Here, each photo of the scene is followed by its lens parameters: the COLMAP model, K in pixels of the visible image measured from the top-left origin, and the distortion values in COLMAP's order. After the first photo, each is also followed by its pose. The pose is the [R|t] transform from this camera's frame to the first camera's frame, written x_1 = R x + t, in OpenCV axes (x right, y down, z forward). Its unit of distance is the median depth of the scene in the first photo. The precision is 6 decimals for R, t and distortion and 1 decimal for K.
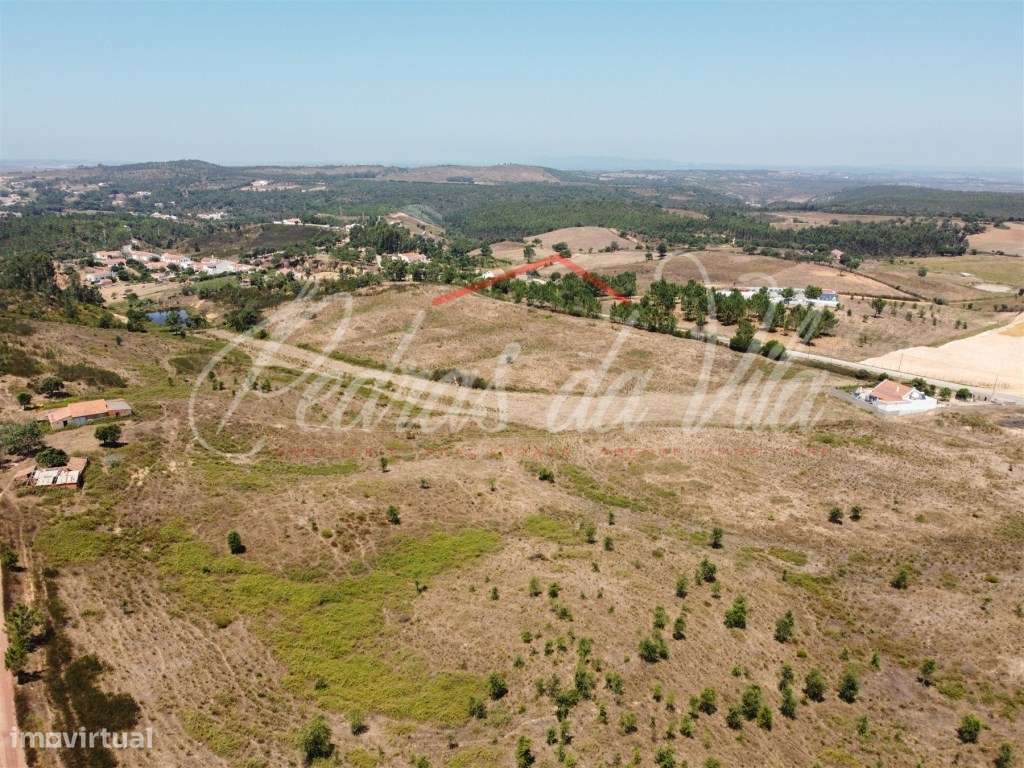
lens RADIAL K [[777.3, 0, 512.0], [0, 777.3, 384.0], [0, 0, 1]] dist [-0.006284, -0.002650]
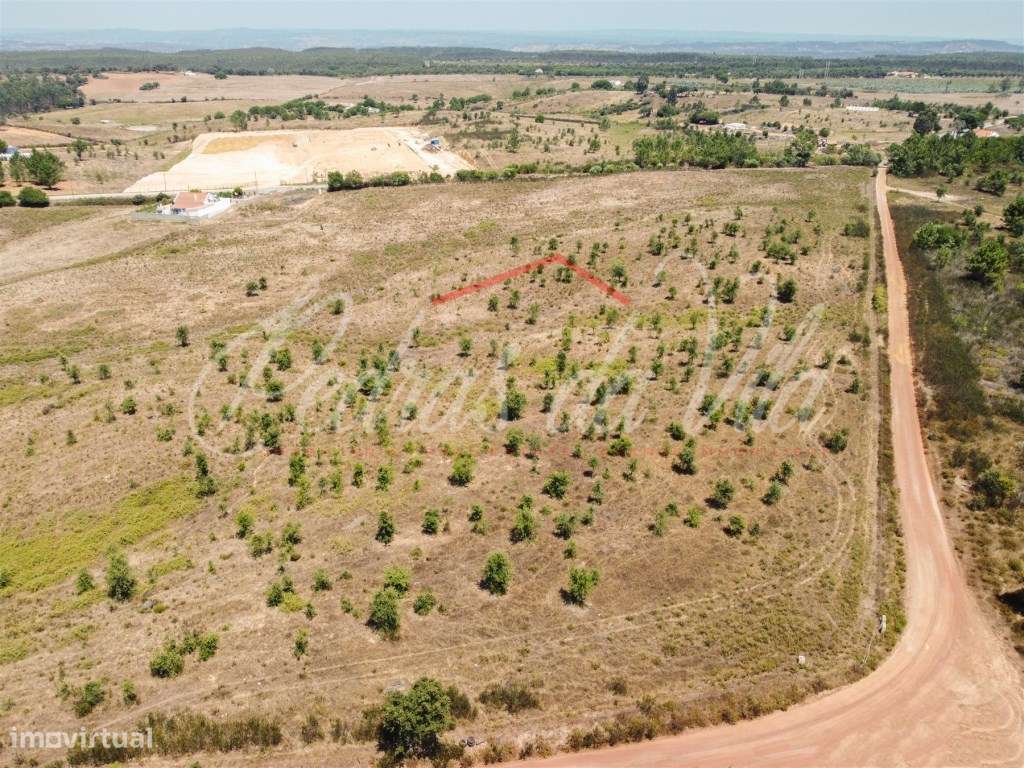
lens RADIAL K [[777.3, 0, 512.0], [0, 777.3, 384.0], [0, 0, 1]] dist [-0.006284, -0.002650]
pose [[0.471682, -0.371484, 0.799697, -0.225593], [0.246471, 0.926319, 0.284929, 0.042245], [-0.846621, 0.062707, 0.528488, 0.054024]]
